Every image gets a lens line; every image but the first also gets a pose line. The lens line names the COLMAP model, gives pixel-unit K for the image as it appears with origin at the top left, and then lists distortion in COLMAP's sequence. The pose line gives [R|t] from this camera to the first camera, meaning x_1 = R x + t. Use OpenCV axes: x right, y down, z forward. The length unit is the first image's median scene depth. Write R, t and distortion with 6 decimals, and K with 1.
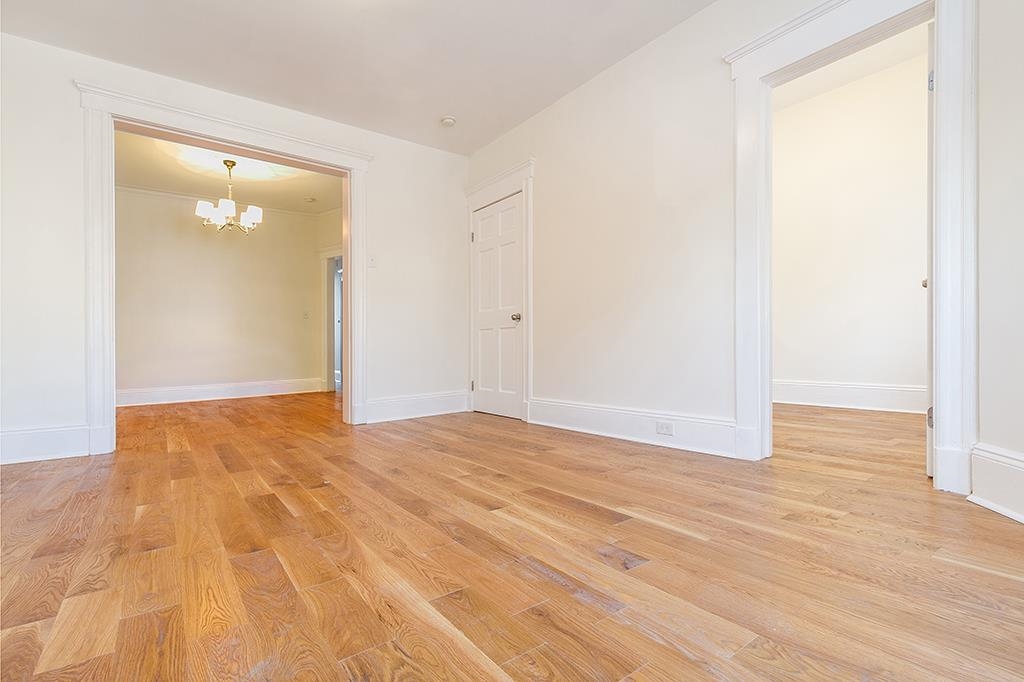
lens RADIAL K [[474.6, 0, 512.0], [0, 474.6, 341.0], [0, 0, 1]] dist [0.000577, 0.000959]
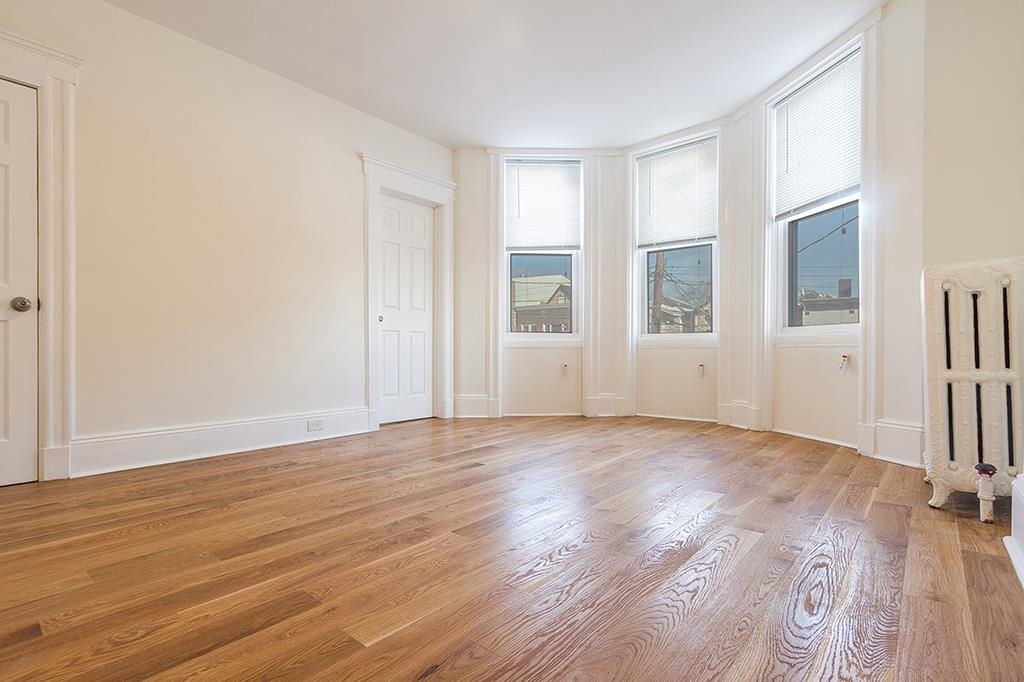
lens RADIAL K [[474.6, 0, 512.0], [0, 474.6, 341.0], [0, 0, 1]] dist [0.000577, 0.000959]
pose [[-0.194232, 0.043241, 0.980002, -1.105431], [0.002514, 0.999047, -0.043584, 0.033487], [-0.980952, -0.006002, -0.194156, 0.890455]]
